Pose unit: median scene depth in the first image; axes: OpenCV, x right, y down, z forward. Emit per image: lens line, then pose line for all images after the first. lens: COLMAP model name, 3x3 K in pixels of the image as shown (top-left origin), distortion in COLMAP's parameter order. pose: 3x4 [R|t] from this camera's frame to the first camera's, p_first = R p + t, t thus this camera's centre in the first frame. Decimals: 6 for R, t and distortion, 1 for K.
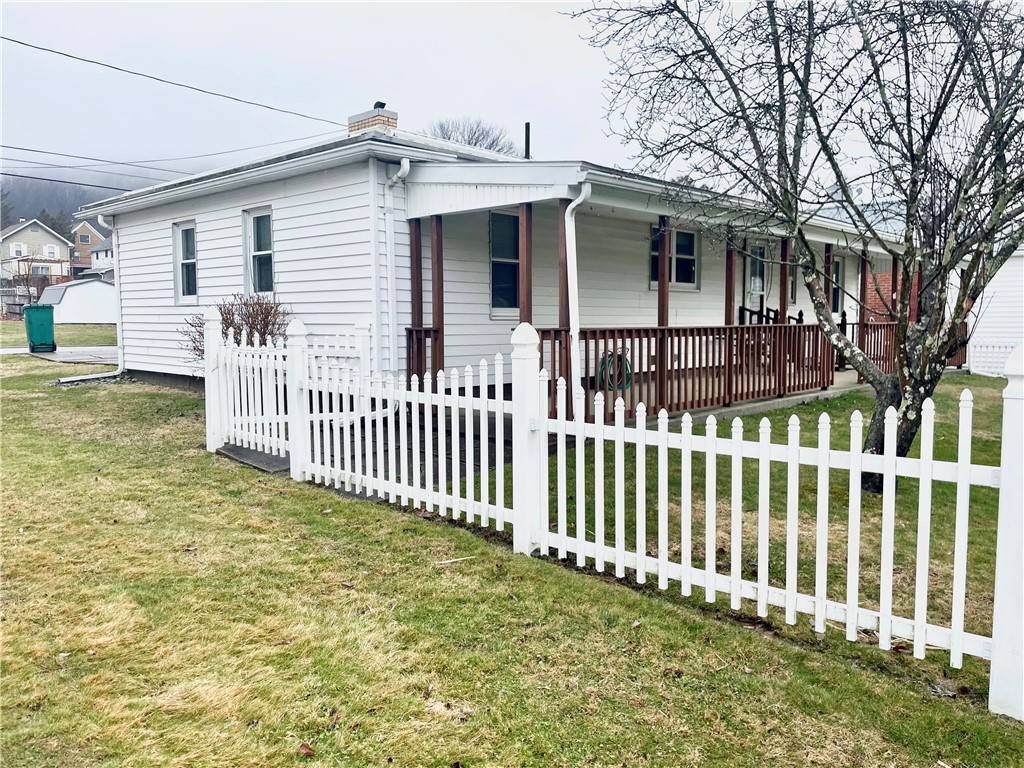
lens RADIAL K [[783.2, 0, 505.6], [0, 783.2, 386.1], [0, 0, 1]] dist [0.041327, -0.039817]
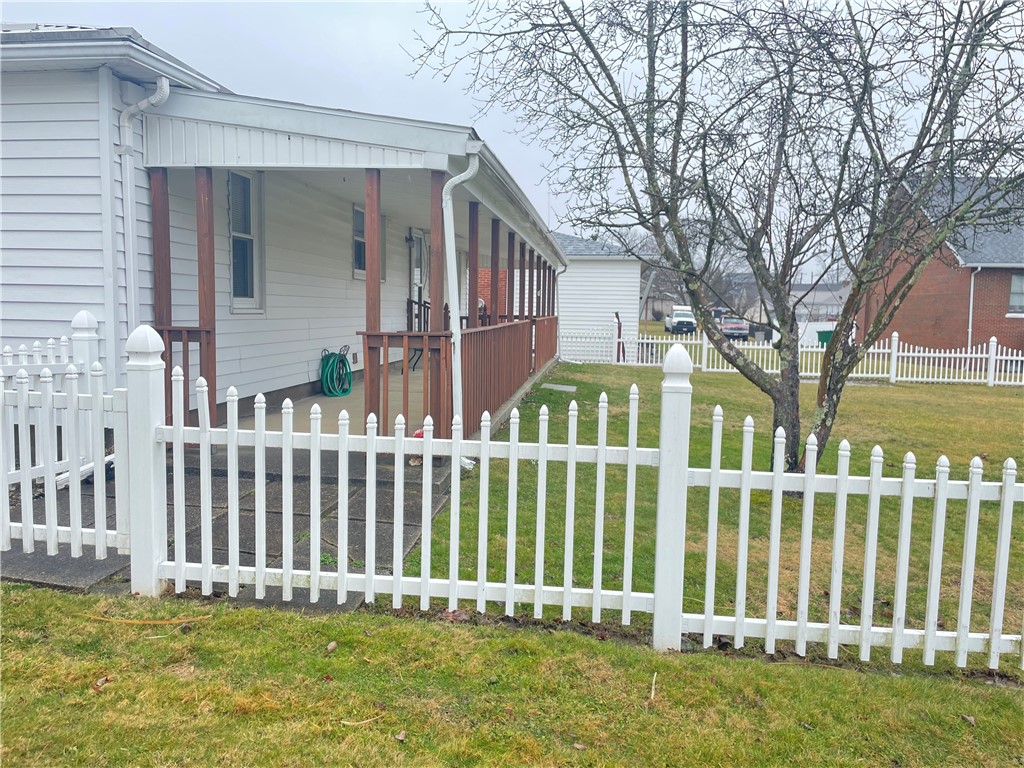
lens RADIAL K [[783.2, 0, 510.9], [0, 783.2, 384.6], [0, 0, 1]] dist [0.041327, -0.039817]
pose [[0.806238, -0.039059, 0.590300, -0.292839], [0.024987, 0.999176, 0.031986, -0.037822], [-0.591063, -0.011039, 0.806550, 0.259707]]
